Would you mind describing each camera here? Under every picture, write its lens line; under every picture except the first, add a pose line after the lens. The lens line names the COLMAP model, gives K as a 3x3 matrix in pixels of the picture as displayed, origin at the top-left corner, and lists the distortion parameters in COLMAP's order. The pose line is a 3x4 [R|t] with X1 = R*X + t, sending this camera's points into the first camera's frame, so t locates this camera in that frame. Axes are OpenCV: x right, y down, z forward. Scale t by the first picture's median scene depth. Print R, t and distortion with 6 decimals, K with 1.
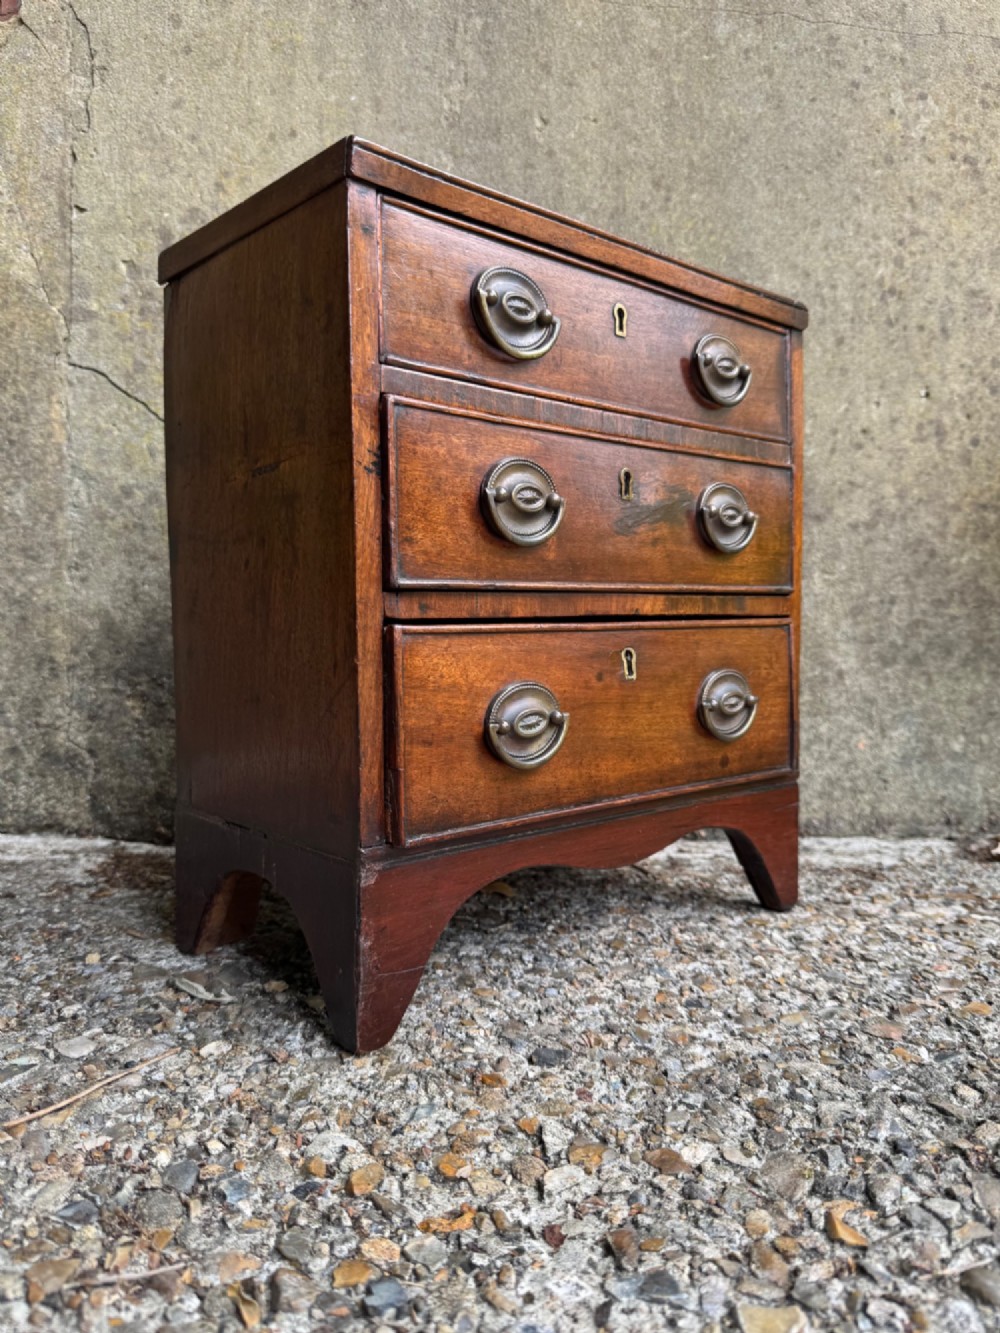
lens RADIAL K [[1005.2, 0, 500.1], [0, 1005.2, 673.8], [0, 0, 1]] dist [-0.026551, 0.008053]
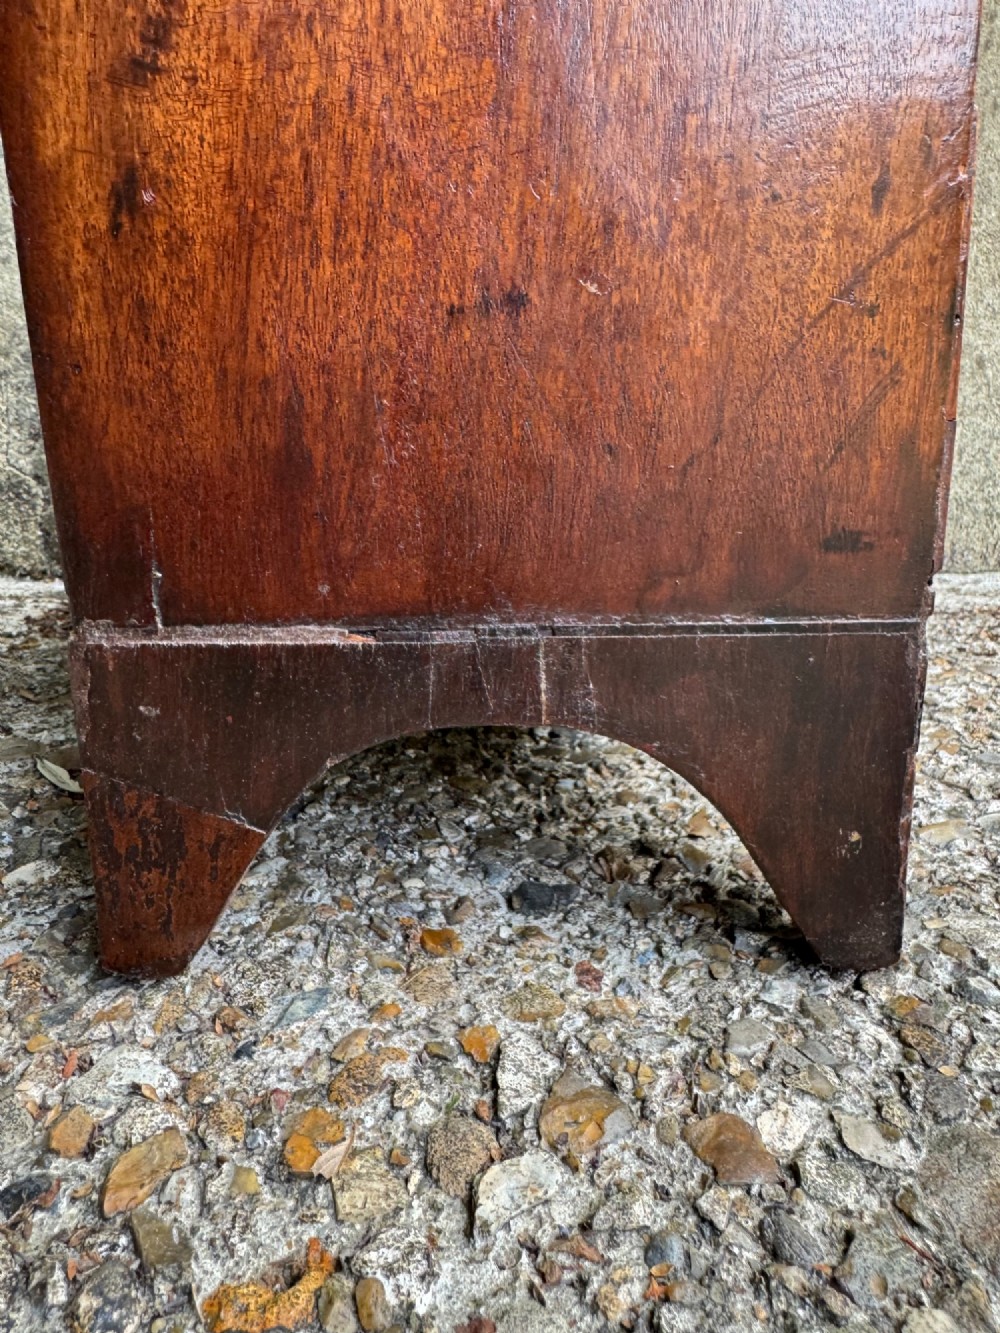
lens RADIAL K [[923.1, 0, 501.7], [0, 923.1, 660.0], [0, 0, 1]] dist [-0.003320, 0.006671]
pose [[0.995912, -0.002457, -0.090292, 0.081296], [0.022901, 0.973835, 0.226101, 0.116892], [0.087374, -0.227244, 0.969910, 0.506457]]
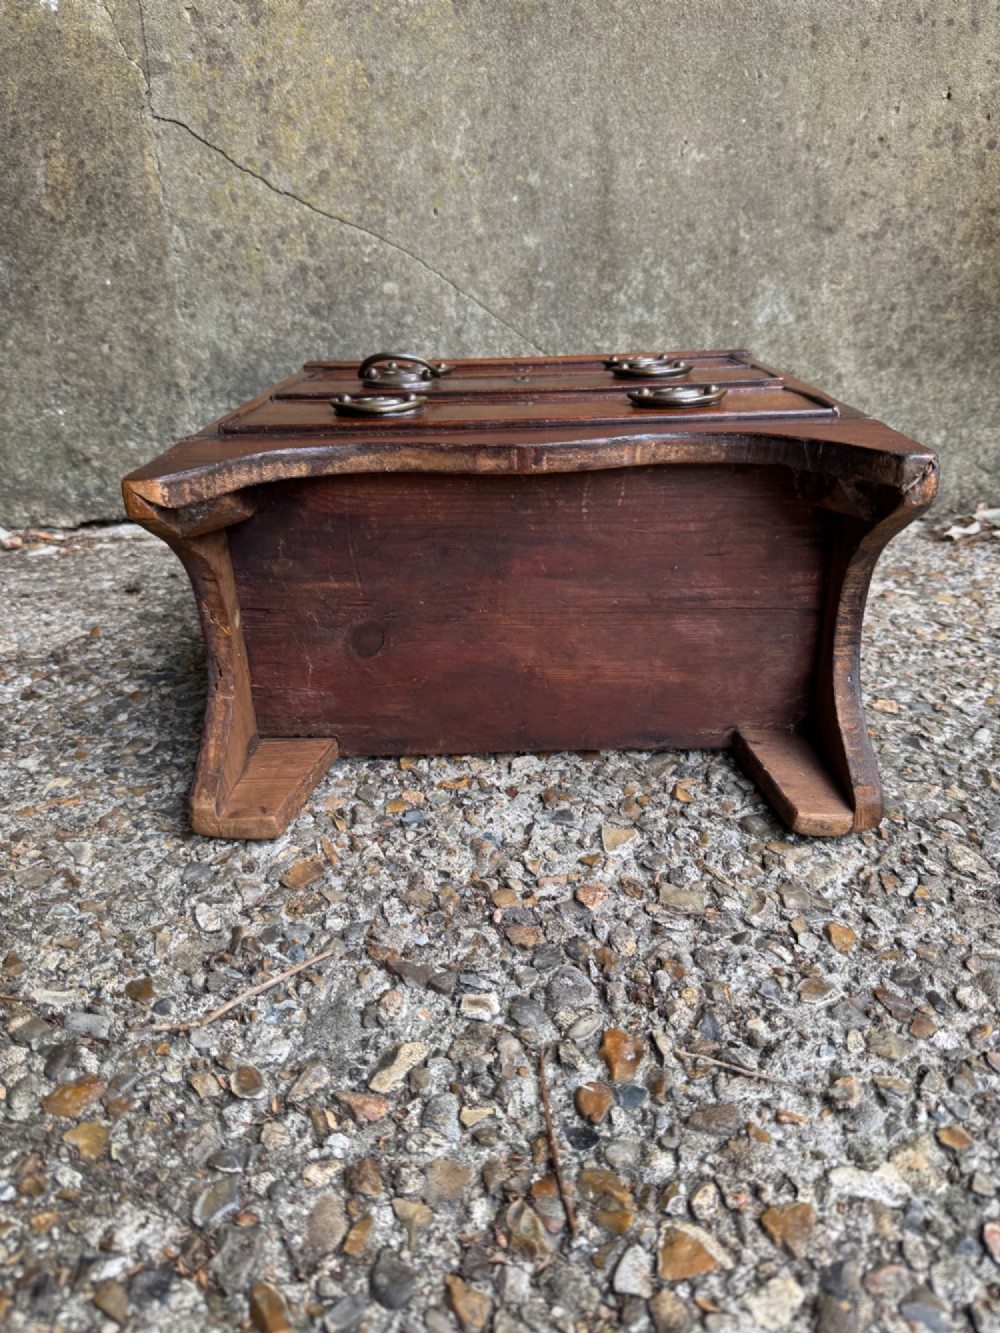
lens RADIAL K [[960.5, 0, 506.8], [0, 960.5, 667.4], [0, 0, 1]] dist [-0.020615, 0.003033]
pose [[0.994504, 0.008499, -0.104349, 0.166357], [0.028550, 0.936907, 0.348412, -0.168783], [0.100726, -0.349476, 0.931515, -0.361143]]
